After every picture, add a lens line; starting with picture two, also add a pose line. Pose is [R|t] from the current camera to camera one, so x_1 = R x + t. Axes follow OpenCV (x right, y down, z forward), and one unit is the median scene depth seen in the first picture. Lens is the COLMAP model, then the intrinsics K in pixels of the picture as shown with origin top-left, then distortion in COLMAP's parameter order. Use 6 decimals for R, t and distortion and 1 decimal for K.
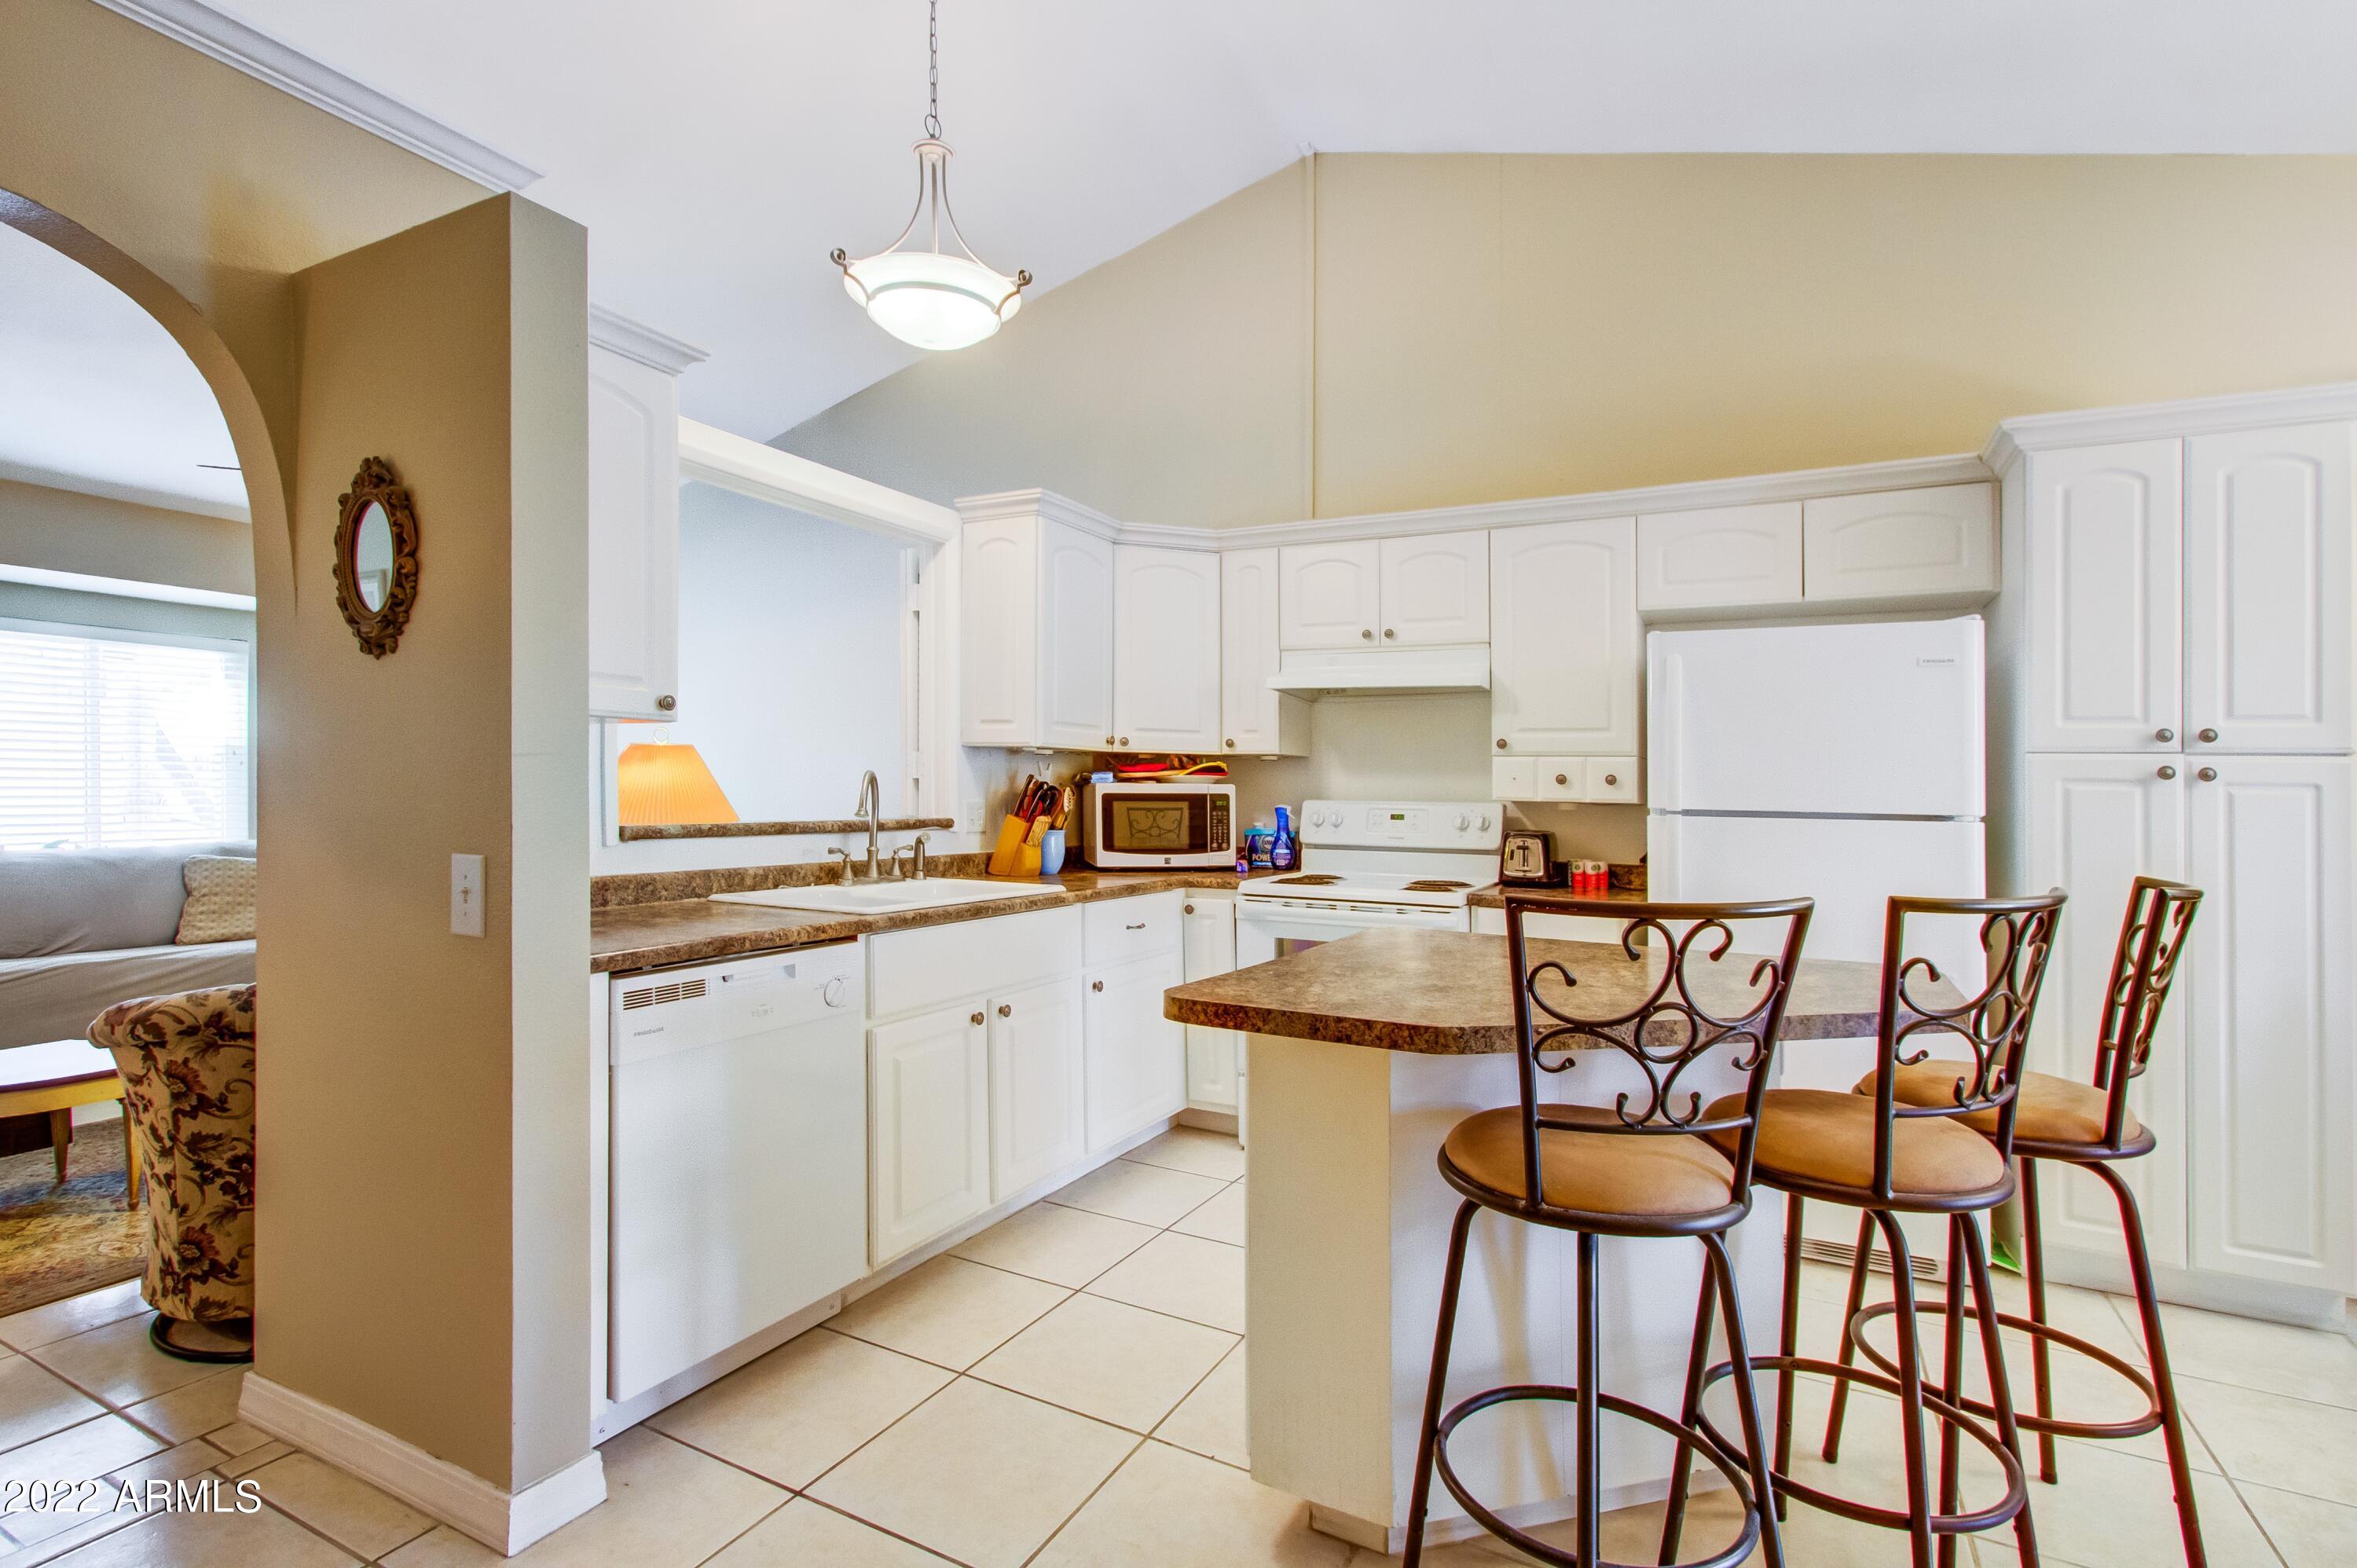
lens RADIAL K [[1112.2, 0, 1183.3], [0, 1112.2, 779.6], [0, 0, 1]] dist [0.029573, 0.000312]
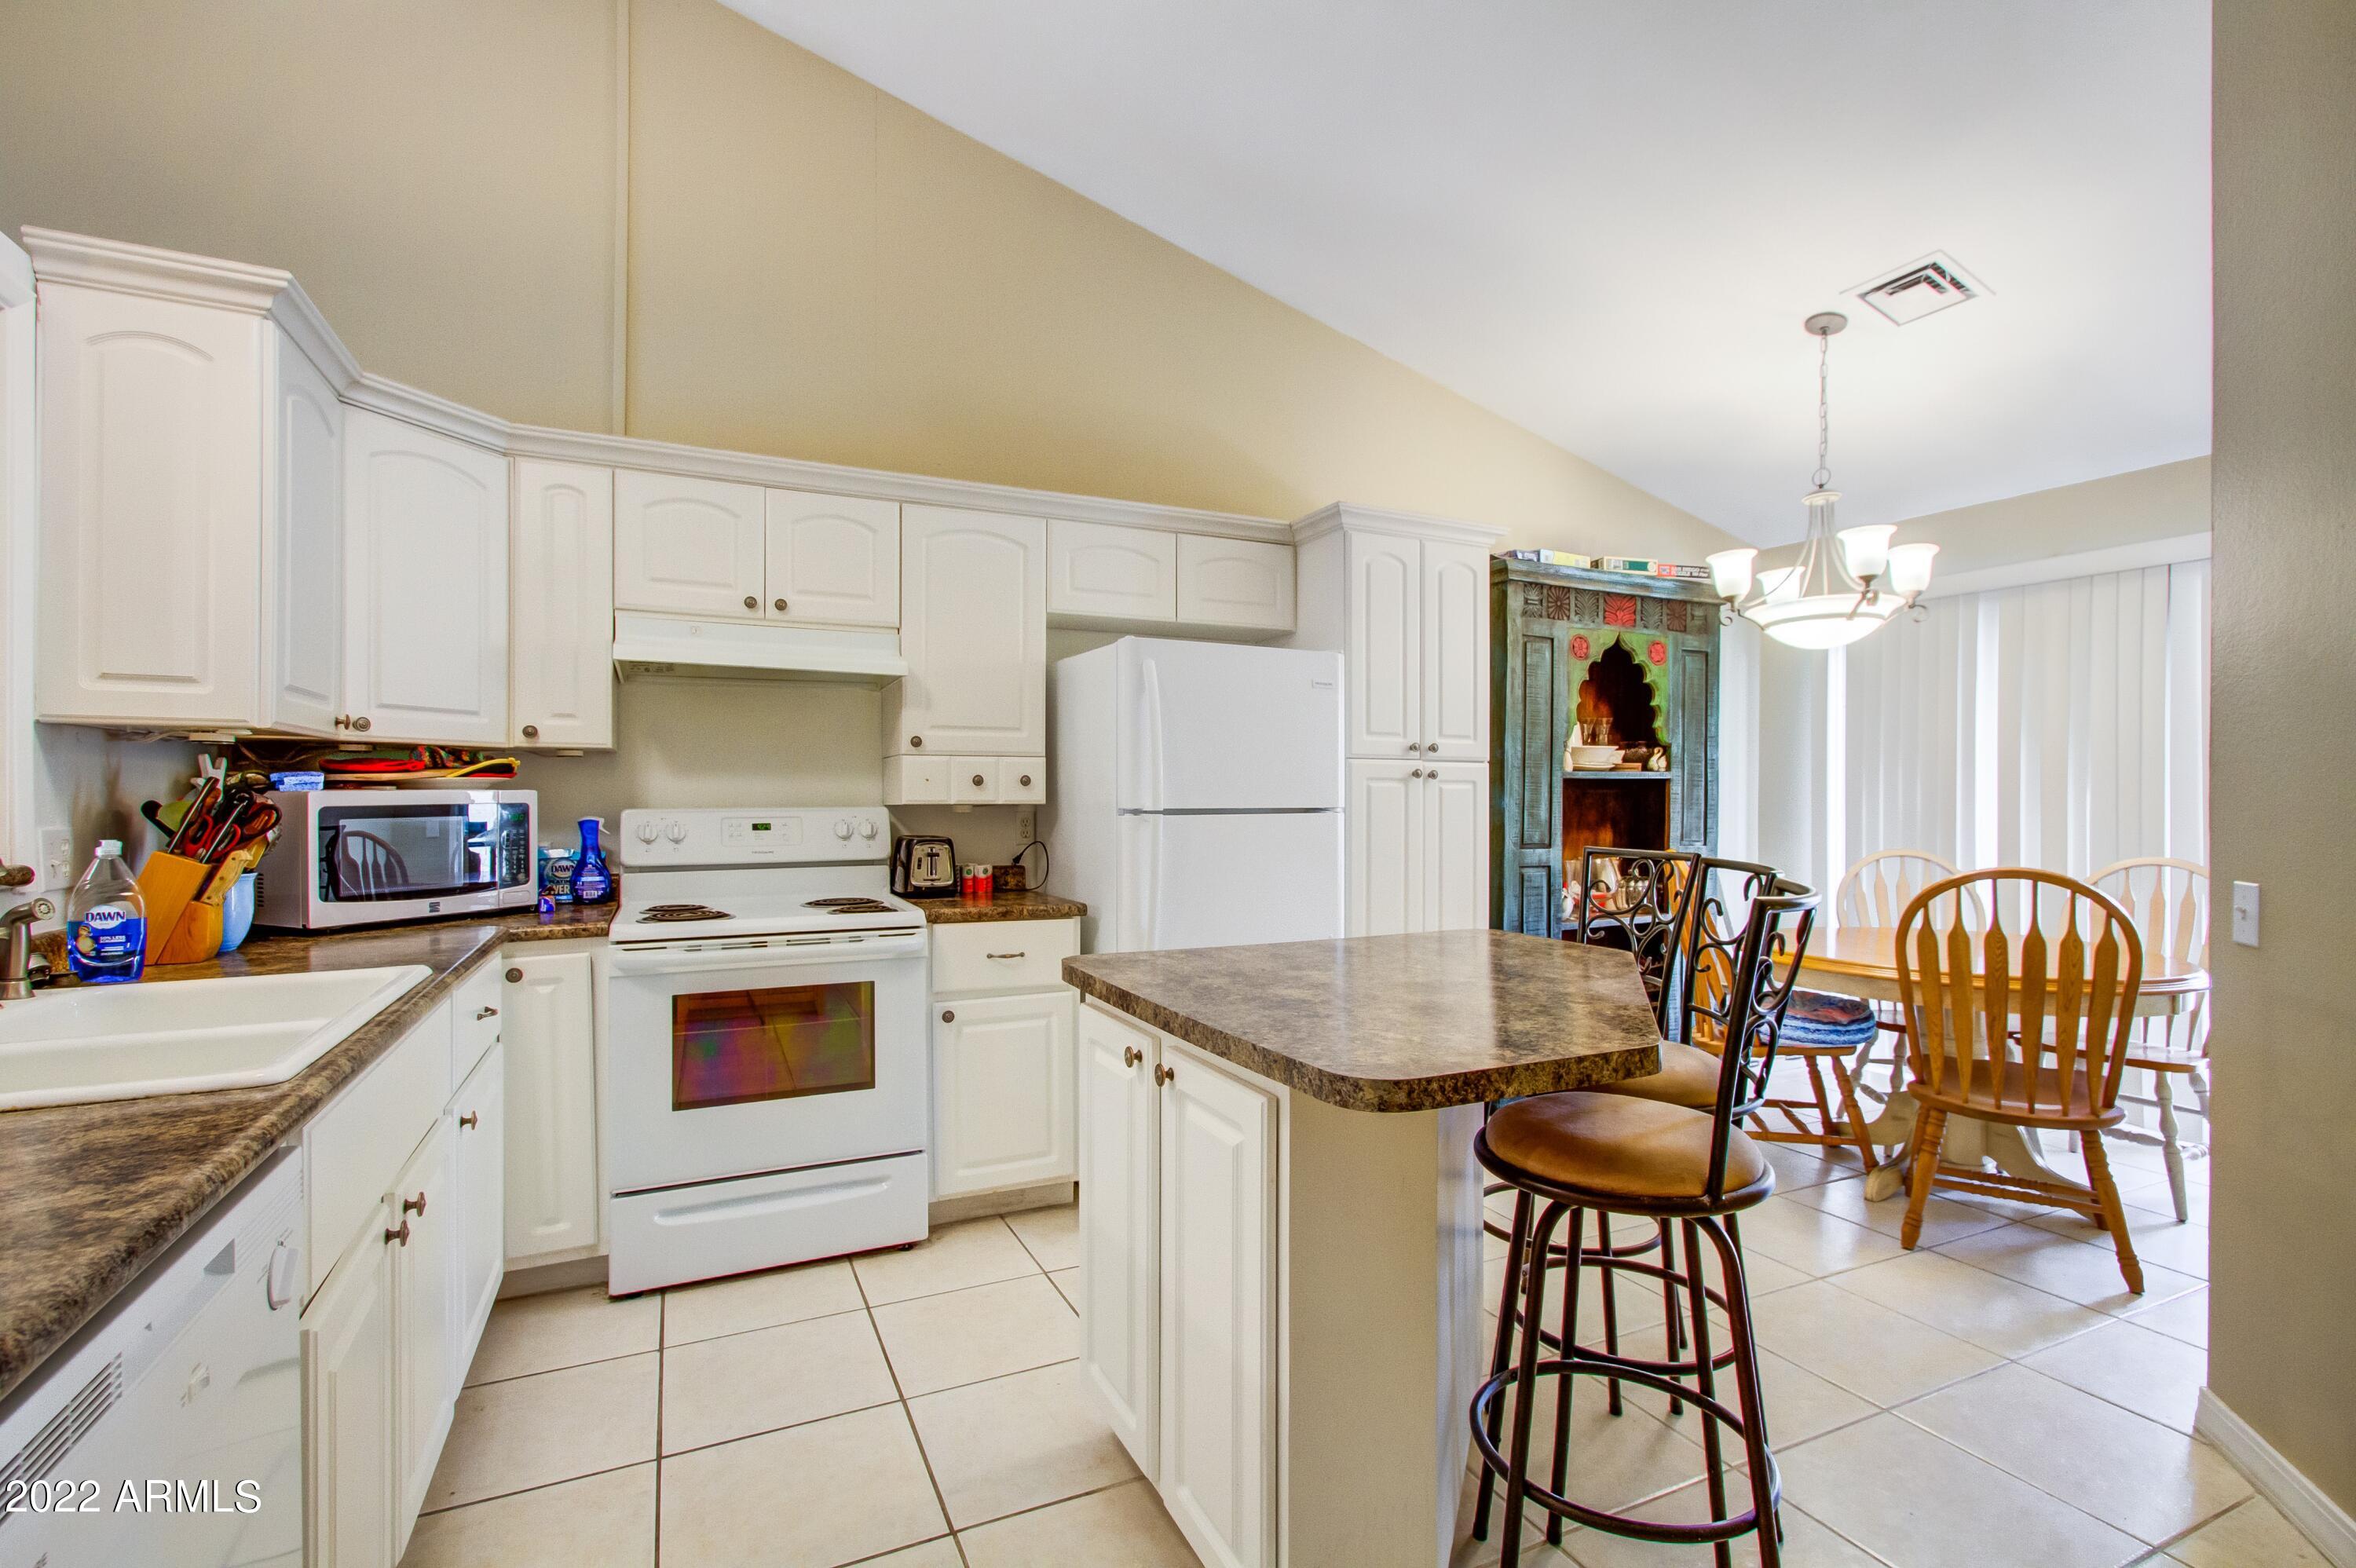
lens RADIAL K [[1111.7, 0, 1179.7], [0, 1111.7, 787.6], [0, 0, 1]] dist [0.029573, 0.000312]
pose [[0.611346, -0.011839, 0.791275, -0.282411], [0.003707, 0.999920, 0.012097, -0.004500], [-0.791355, -0.004463, 0.611341, 0.258550]]
